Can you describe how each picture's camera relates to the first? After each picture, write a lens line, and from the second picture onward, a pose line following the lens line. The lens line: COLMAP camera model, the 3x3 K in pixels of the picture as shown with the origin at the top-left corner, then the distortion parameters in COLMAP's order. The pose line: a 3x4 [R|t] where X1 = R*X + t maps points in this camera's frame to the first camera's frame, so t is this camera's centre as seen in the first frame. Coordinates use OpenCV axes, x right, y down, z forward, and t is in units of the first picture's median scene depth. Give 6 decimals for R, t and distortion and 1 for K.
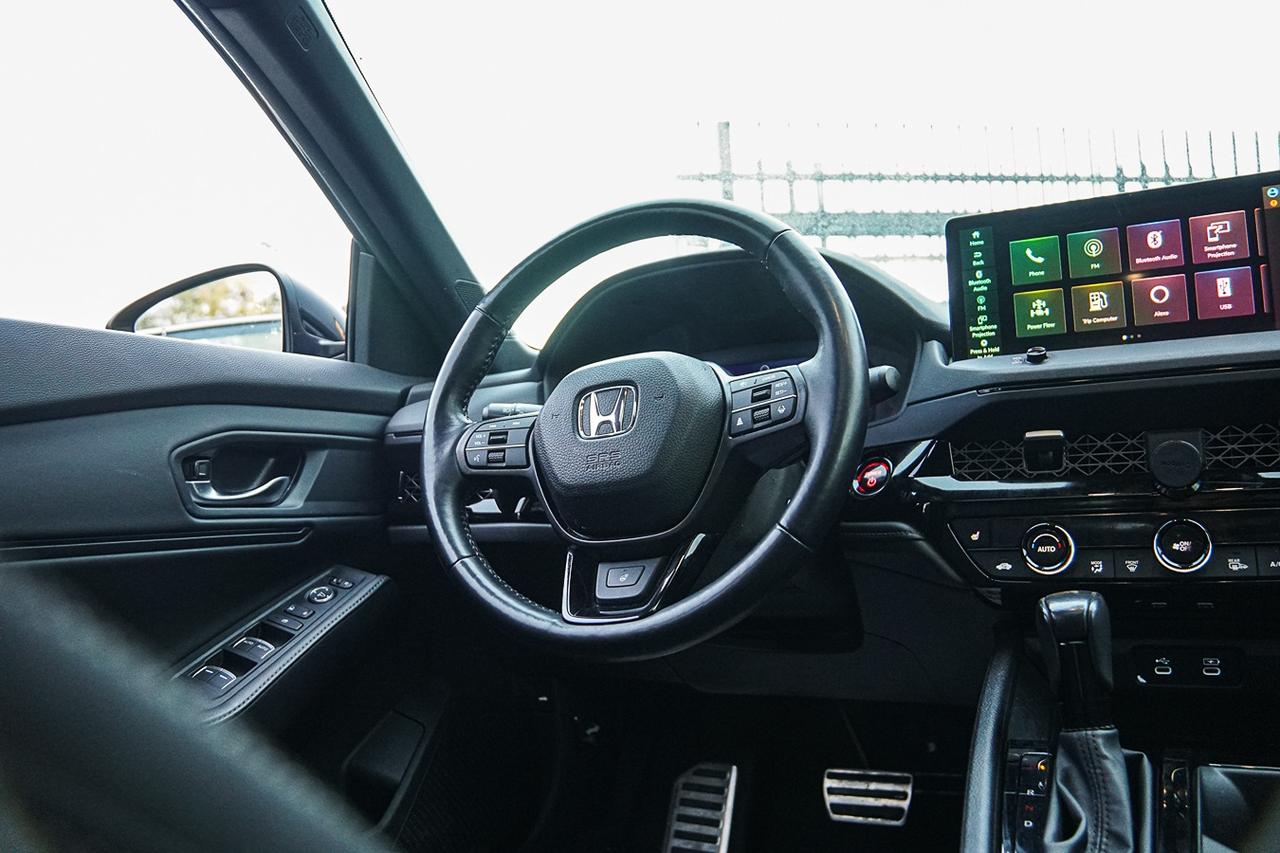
lens RADIAL K [[1006.9, 0, 640.0], [0, 1006.9, 426.5], [0, 0, 1]] dist [-0.119357, 0.083494]
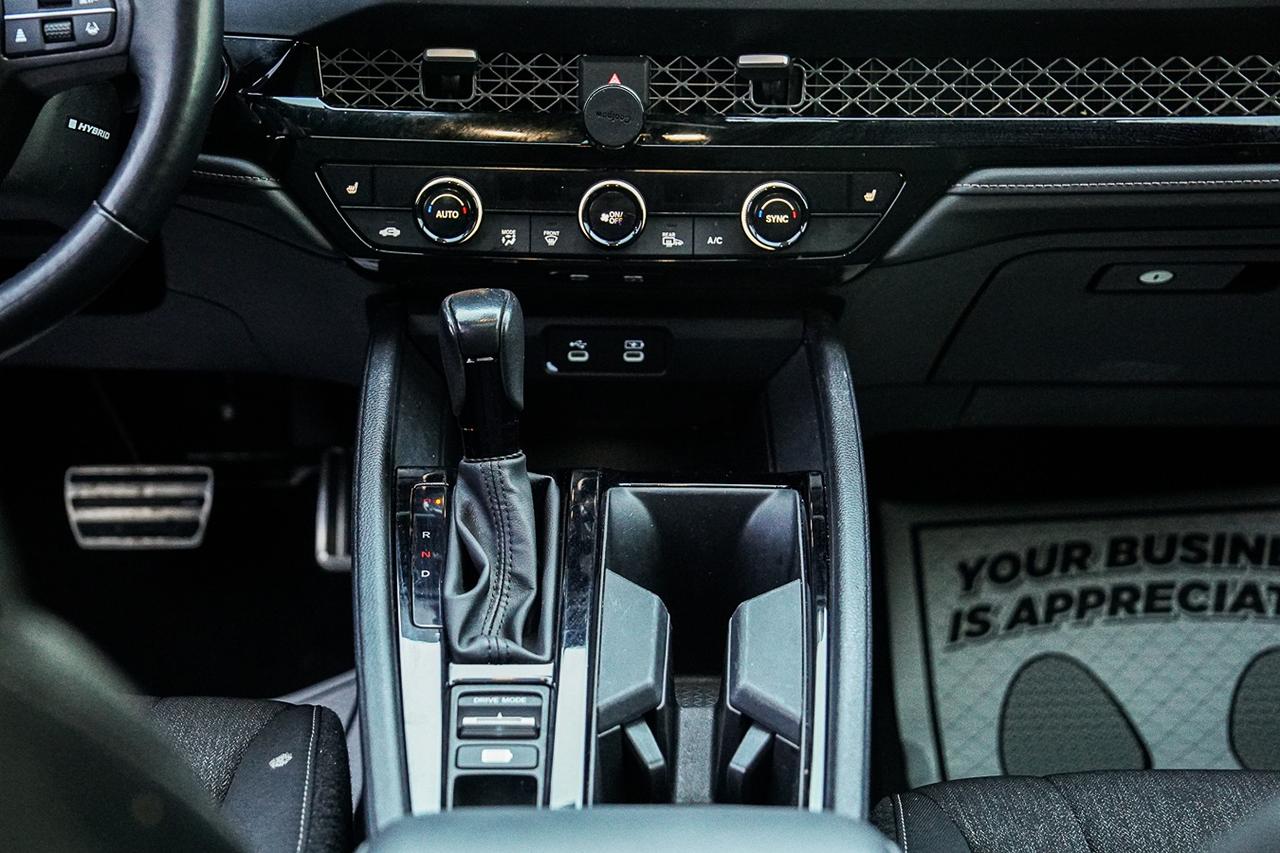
lens RADIAL K [[2172.8, 0, 640.0], [0, 2172.8, 426.5], [0, 0, 1]] dist [0.245007, 0.116617]
pose [[0.871972, -0.085440, 0.482042, -0.281048], [-0.093410, 0.937525, 0.335144, -0.299964], [-0.480561, -0.337264, 0.809515, -0.481236]]
